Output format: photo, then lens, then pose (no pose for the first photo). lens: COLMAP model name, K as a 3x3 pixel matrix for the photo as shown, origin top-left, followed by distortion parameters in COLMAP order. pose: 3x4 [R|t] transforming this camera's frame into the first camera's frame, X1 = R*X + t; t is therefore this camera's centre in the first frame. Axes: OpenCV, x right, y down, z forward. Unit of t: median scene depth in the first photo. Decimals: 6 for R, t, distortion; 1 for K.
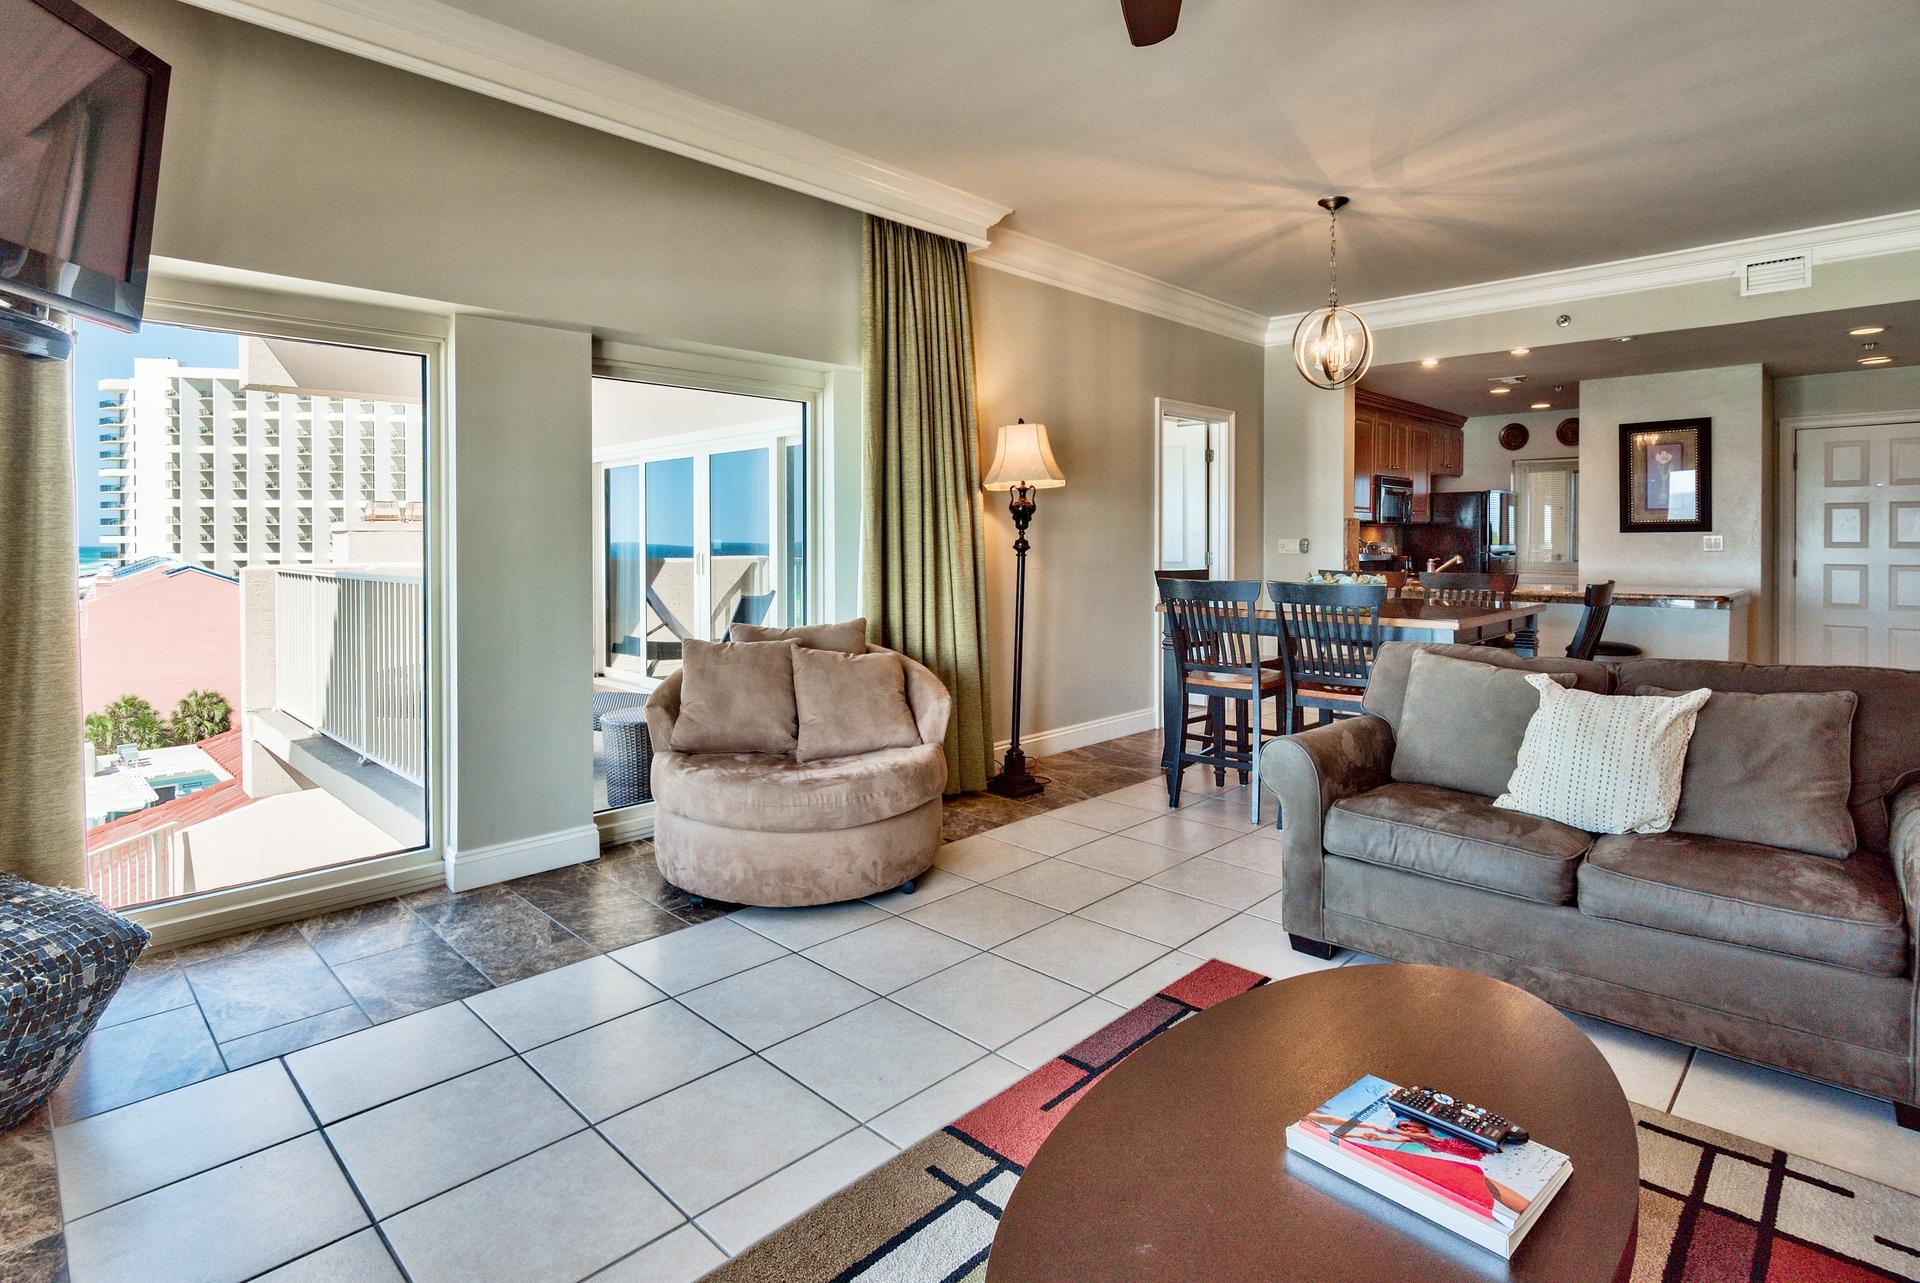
lens RADIAL K [[960.3, 0, 982.3], [0, 960.3, 549.2], [0, 0, 1]] dist [-0.008861, -0.000154]
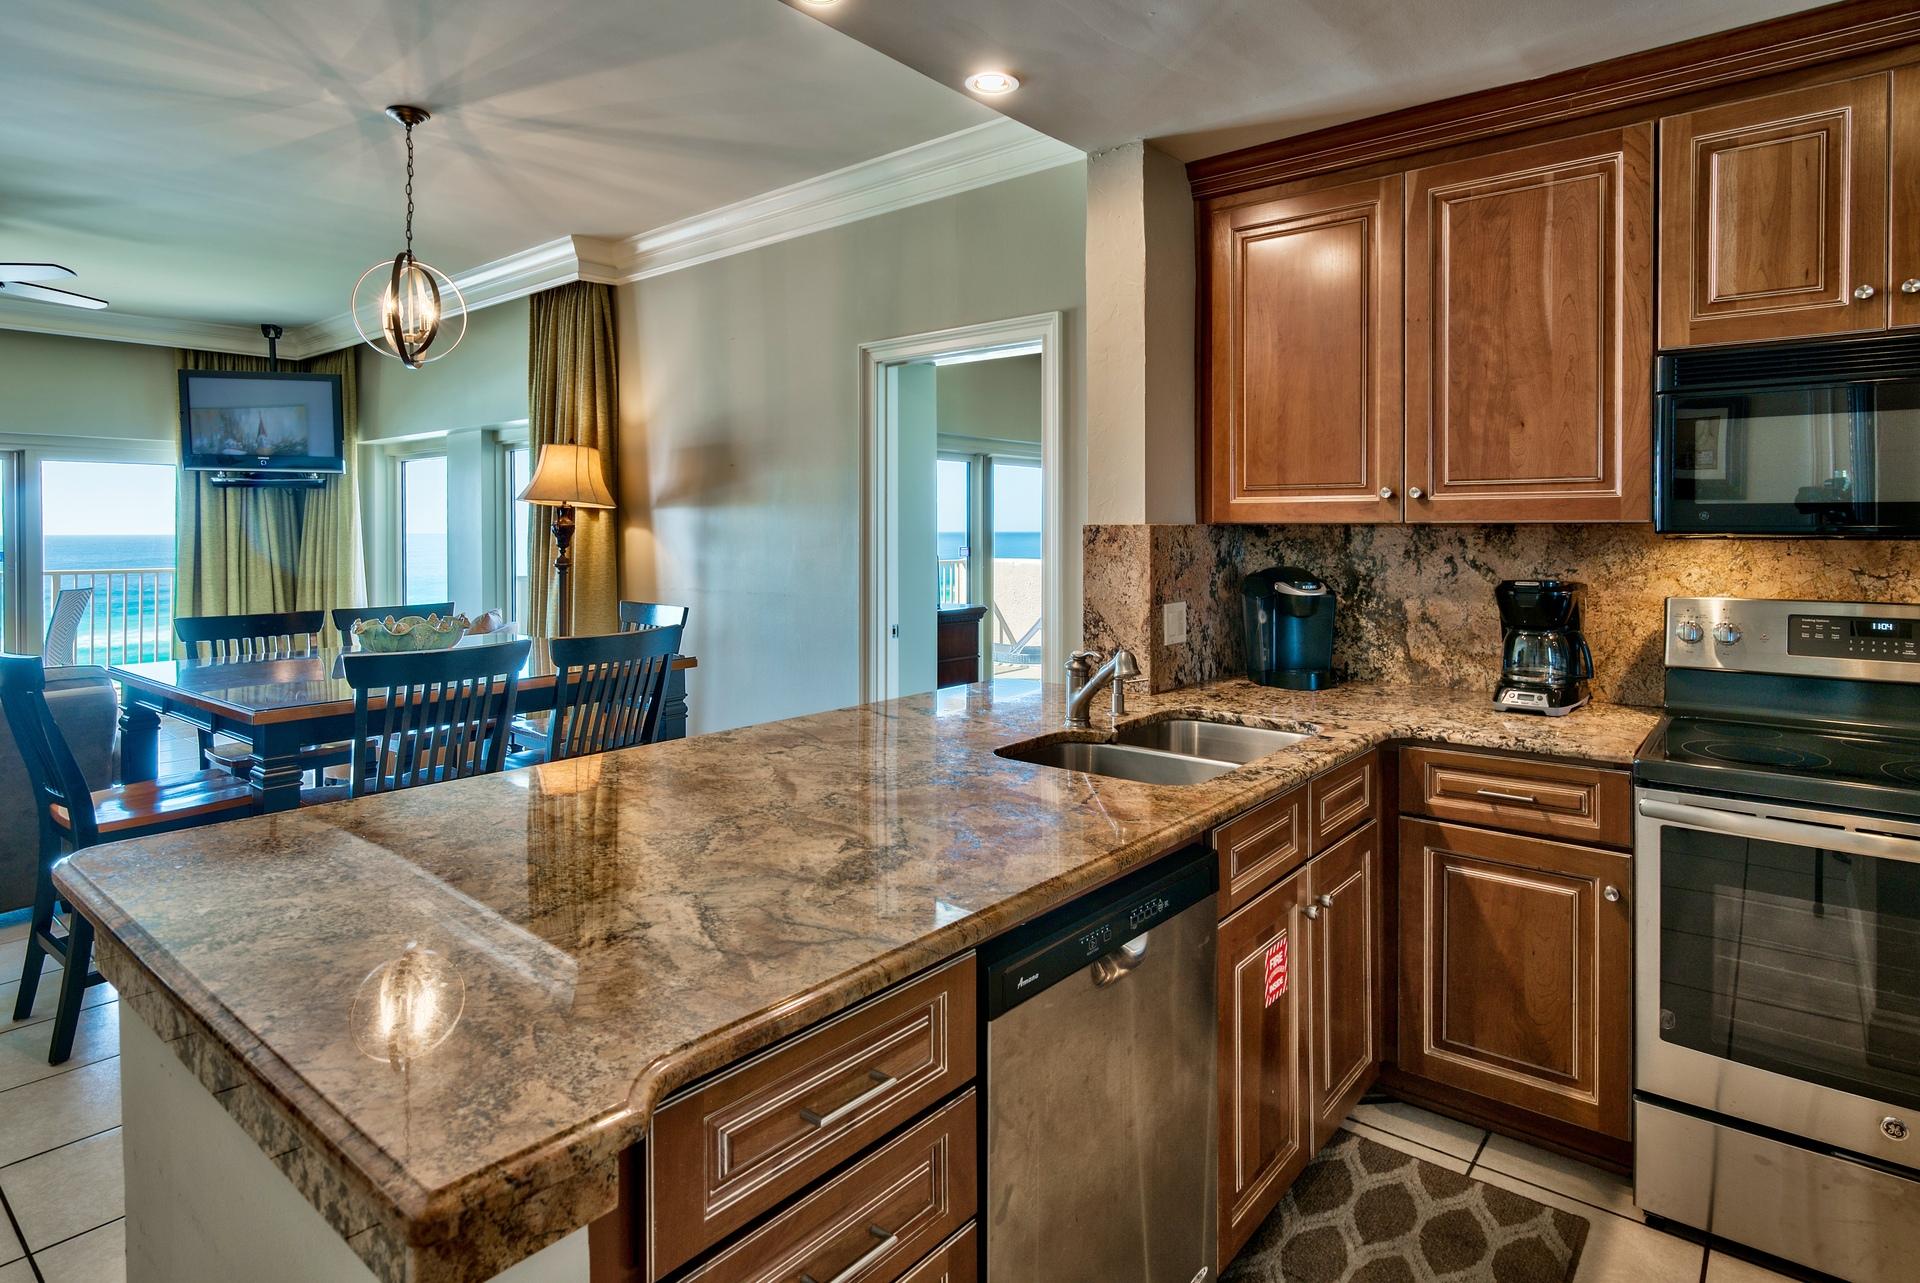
lens RADIAL K [[1018.9, 0, 924.4], [0, 1018.9, 532.1], [0, 0, 1]] dist [0.004516, -0.000813]
pose [[0.069031, 0.006230, -0.997595, 1.209120], [-0.008386, 0.999949, 0.005664, -0.049206], [0.997579, 0.007975, 0.069080, 1.375452]]
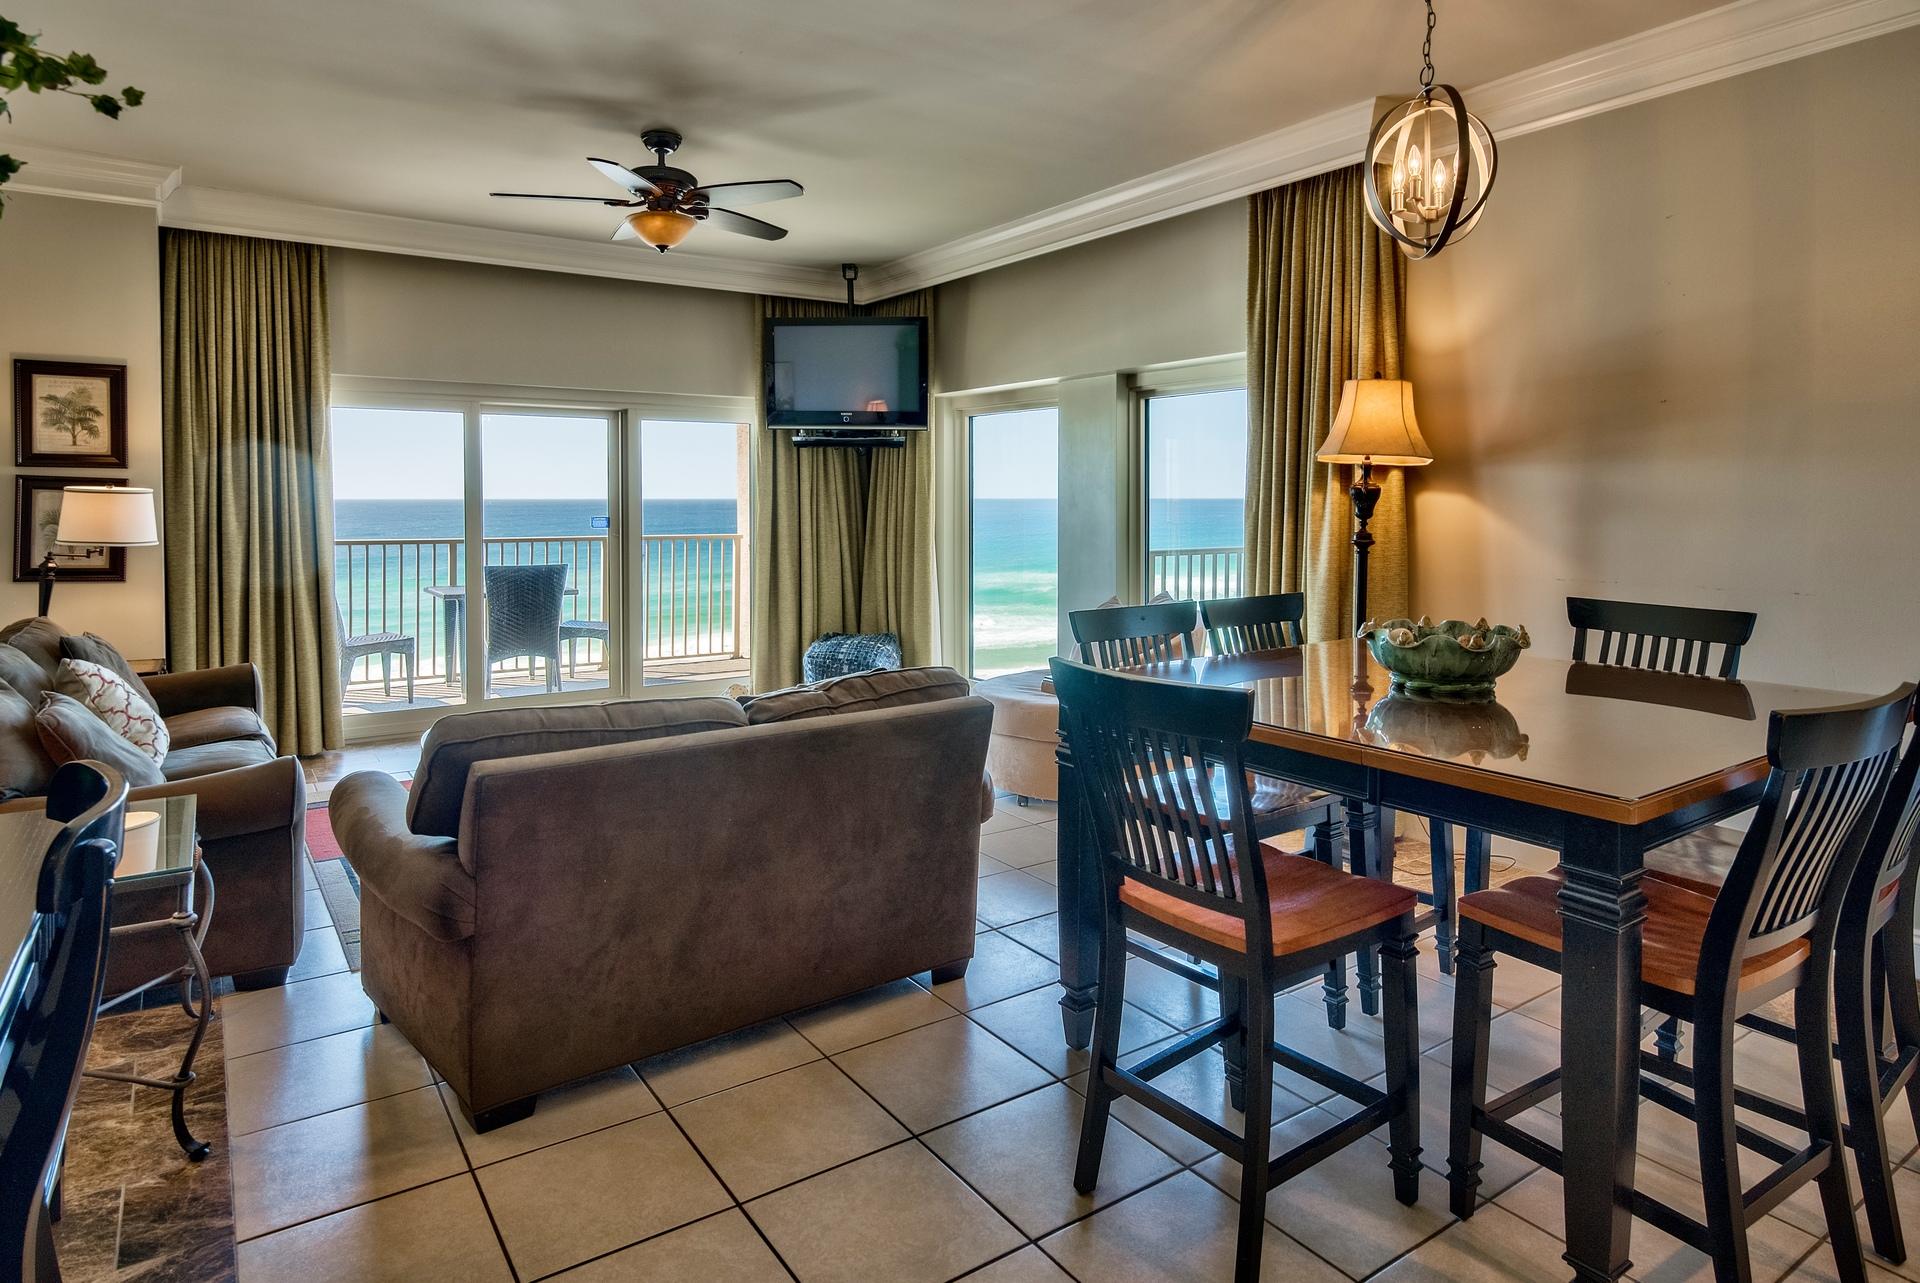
lens RADIAL K [[1088.5, 0, 947.5], [0, 1088.5, 514.5], [0, 0, 1]] dist [-0.003821, 0.003181]
pose [[-0.199747, 0.020127, -0.979641, 1.007319], [-0.009790, 0.999698, 0.022535, -0.042222], [0.979799, 0.014092, -0.199490, 0.889960]]
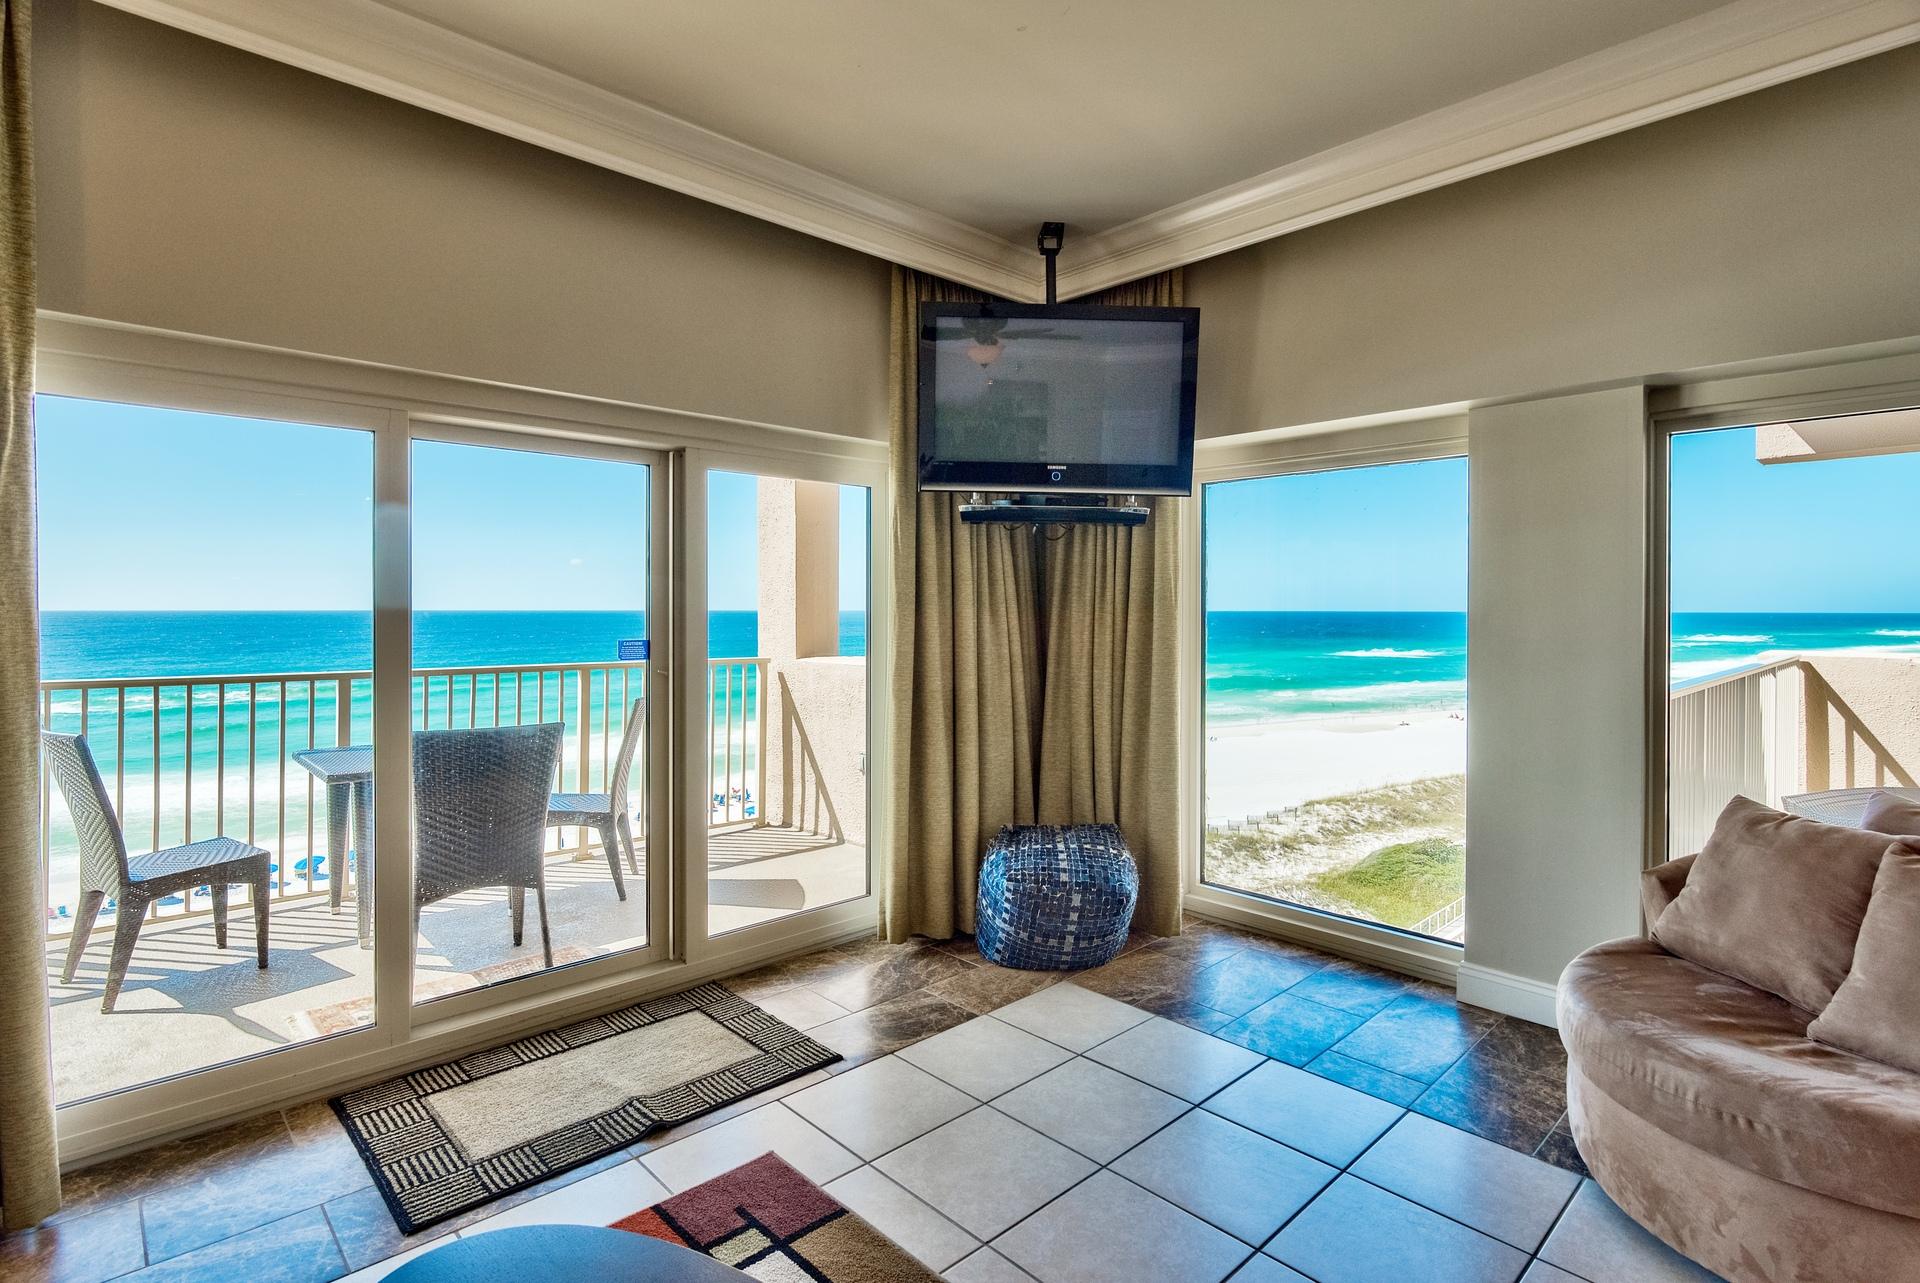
lens RADIAL K [[960.3, 0, 951.2], [0, 960.3, 608.2], [0, 0, 1]] dist [-0.008861, -0.000154]
pose [[-0.055109, 0.004833, -0.998469, 0.341037], [-0.012632, 0.999905, 0.005537, -0.031716], [0.998400, 0.012918, -0.055043, 0.395677]]
